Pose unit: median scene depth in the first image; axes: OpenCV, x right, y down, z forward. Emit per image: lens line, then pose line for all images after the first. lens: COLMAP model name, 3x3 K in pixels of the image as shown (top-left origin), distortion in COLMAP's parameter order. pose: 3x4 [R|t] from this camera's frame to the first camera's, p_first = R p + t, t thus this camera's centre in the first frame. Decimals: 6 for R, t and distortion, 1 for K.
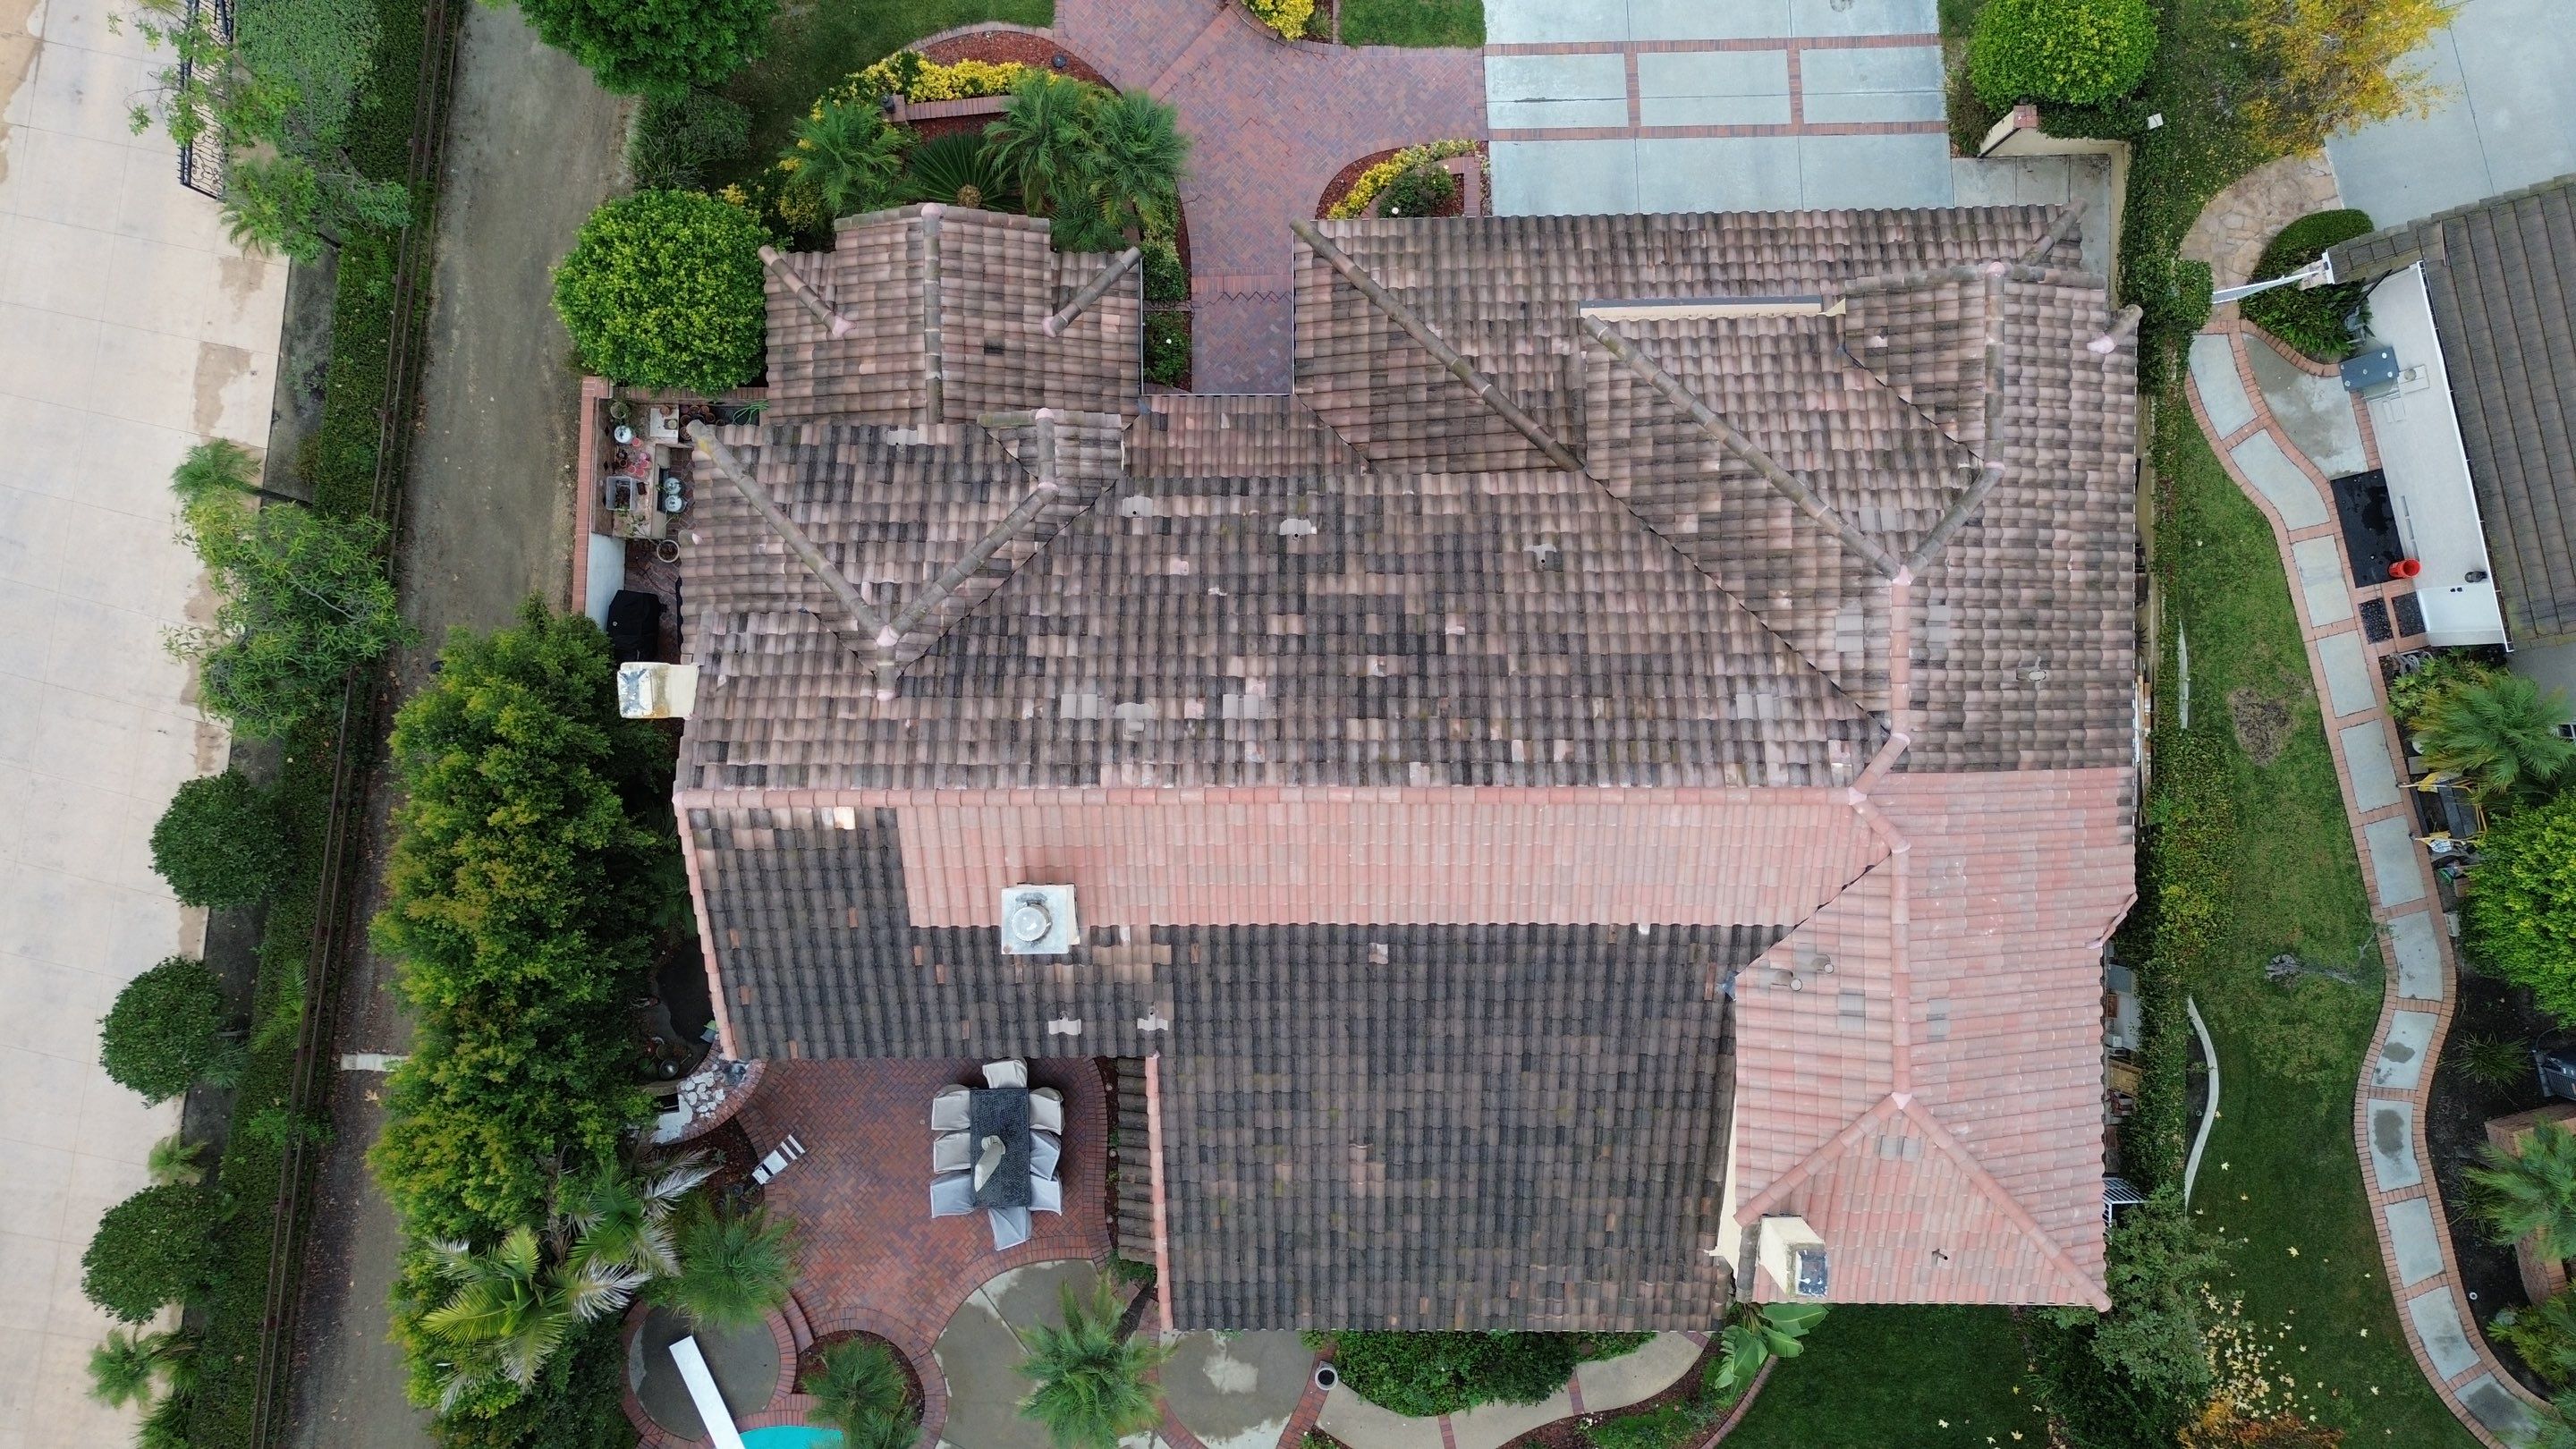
lens RADIAL K [[1809.3, 0, 1282.9], [0, 1809.3, 727.4], [0, 0, 1]] dist [0.035241, -0.038121]
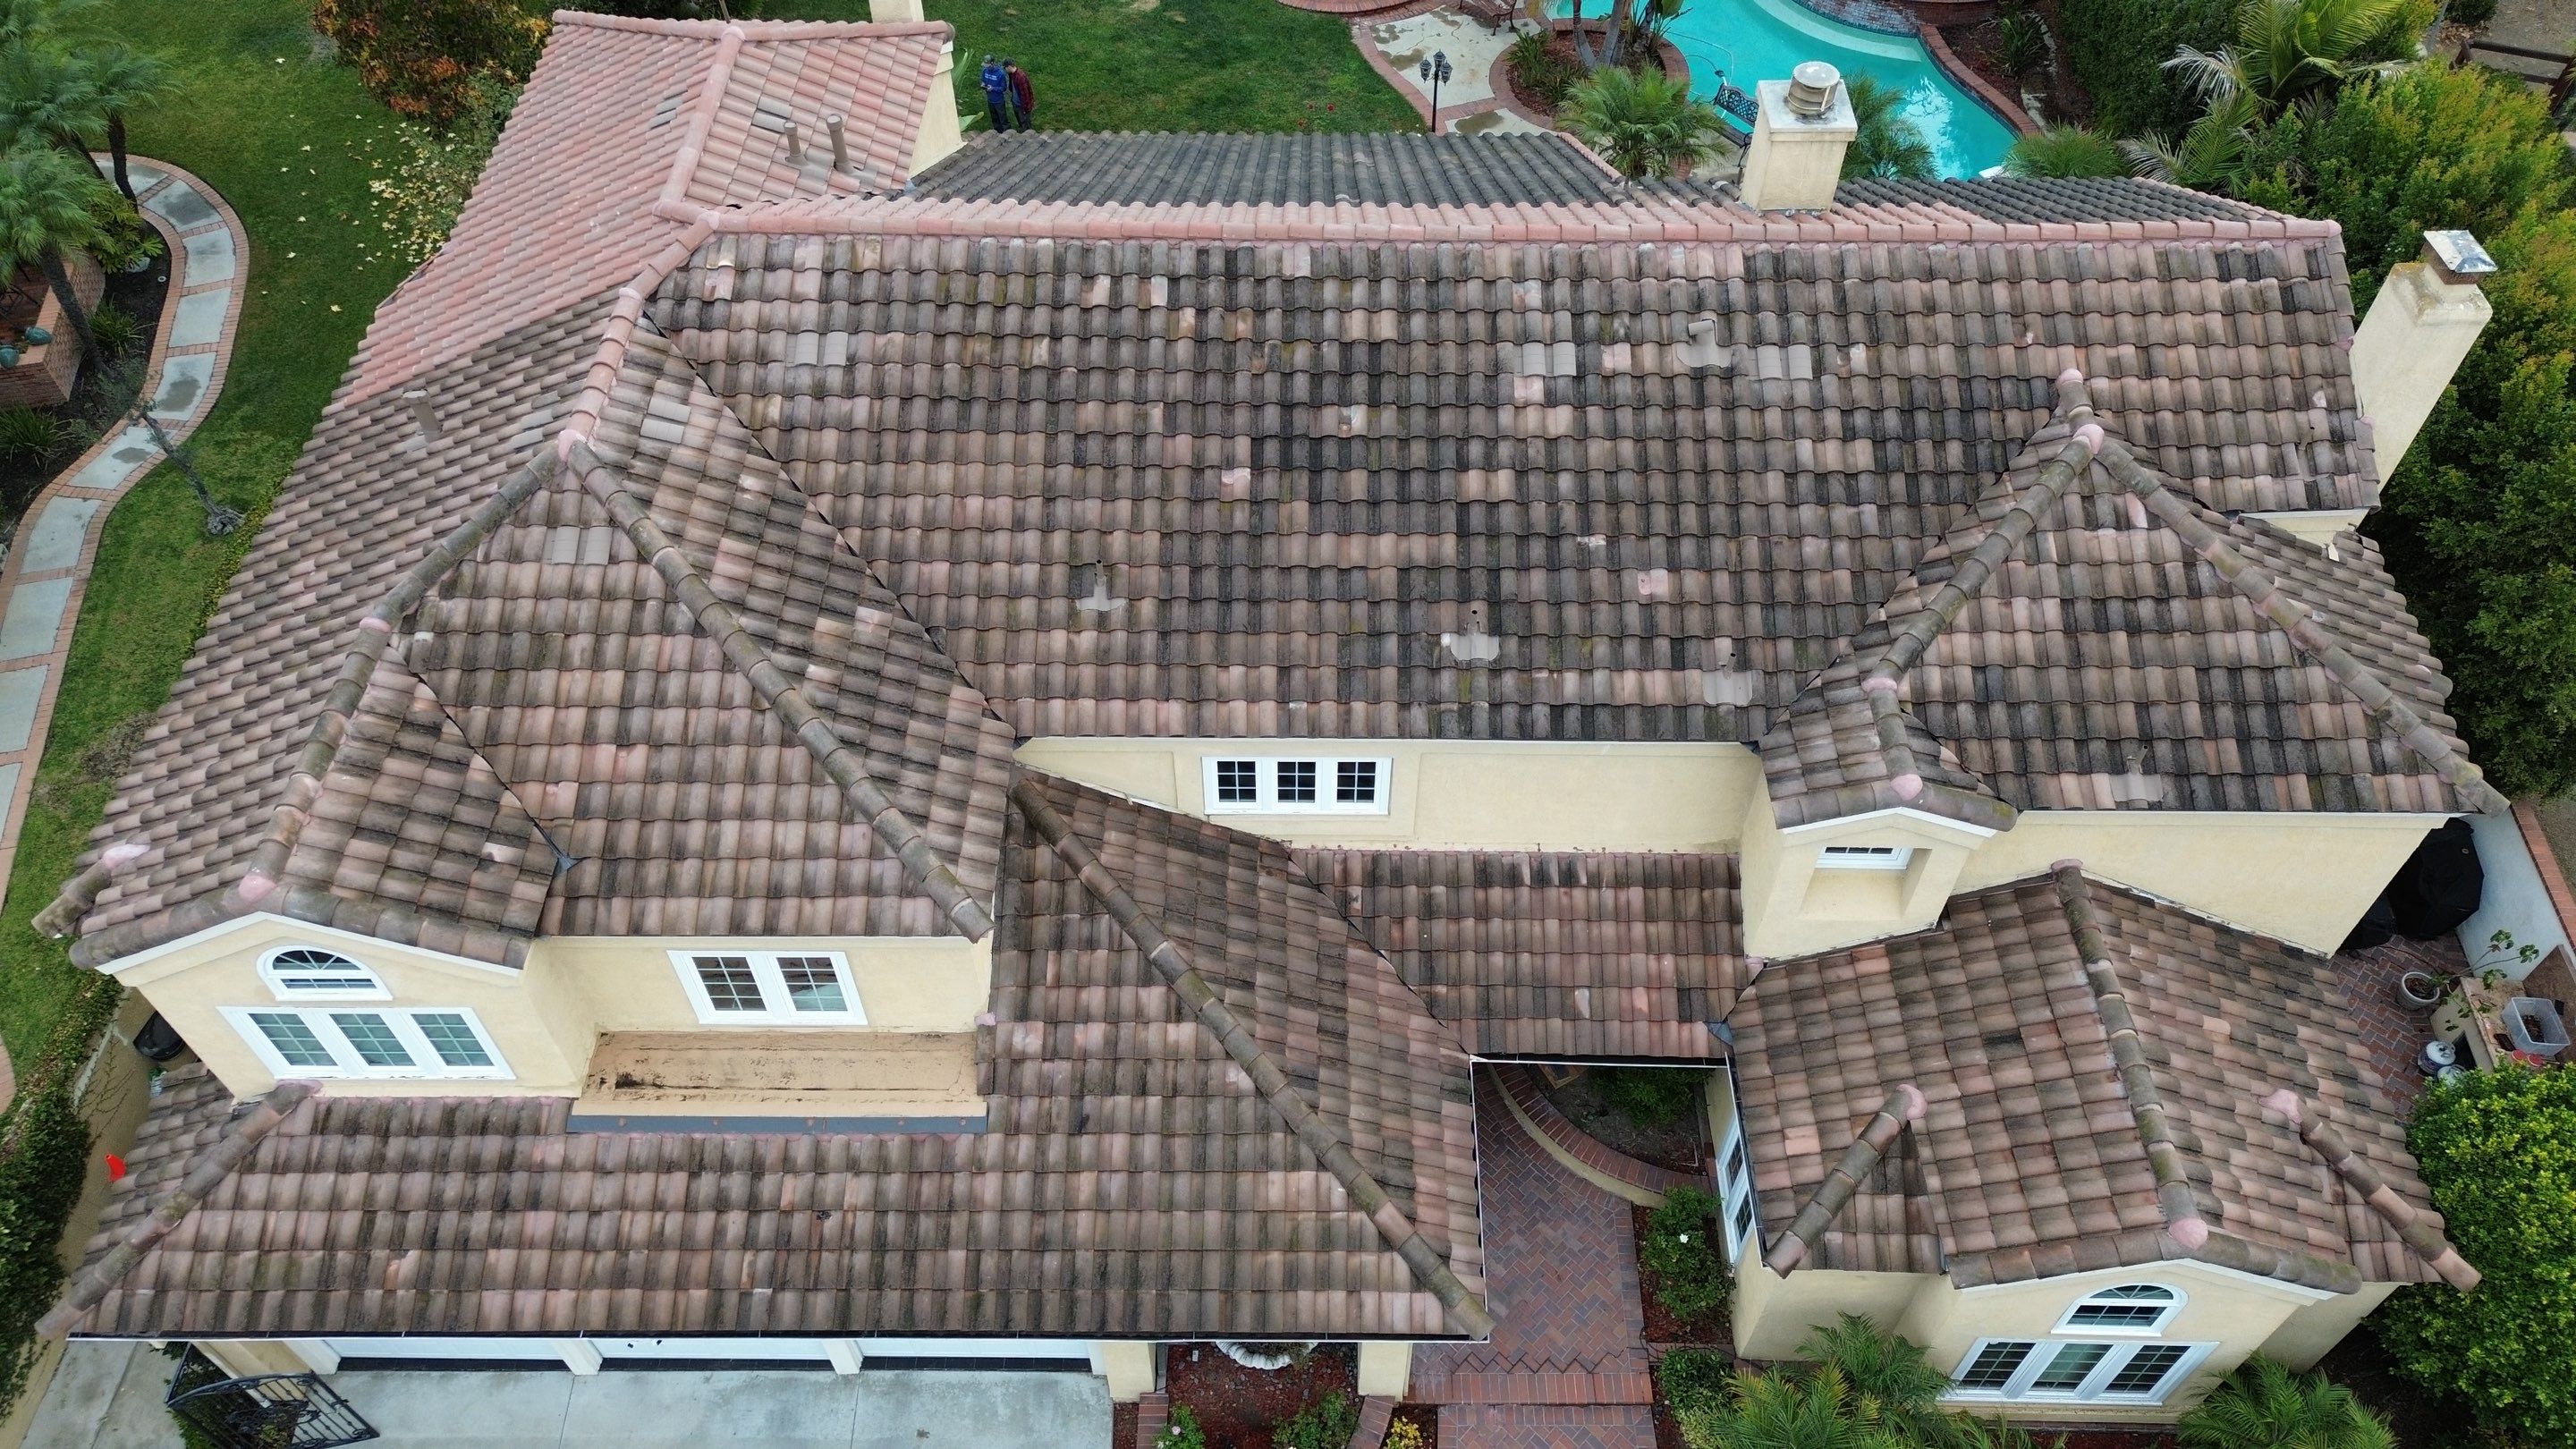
lens RADIAL K [[1809.3, 0, 1277.0], [0, 1809.3, 737.0], [0, 0, 1]] dist [0.035241, -0.038121]
pose [[-0.999372, 0.002214, 0.035365, 0.057179], [0.020427, -0.779529, 0.626033, -0.563280], [0.028954, 0.626362, 0.778994, 0.542242]]
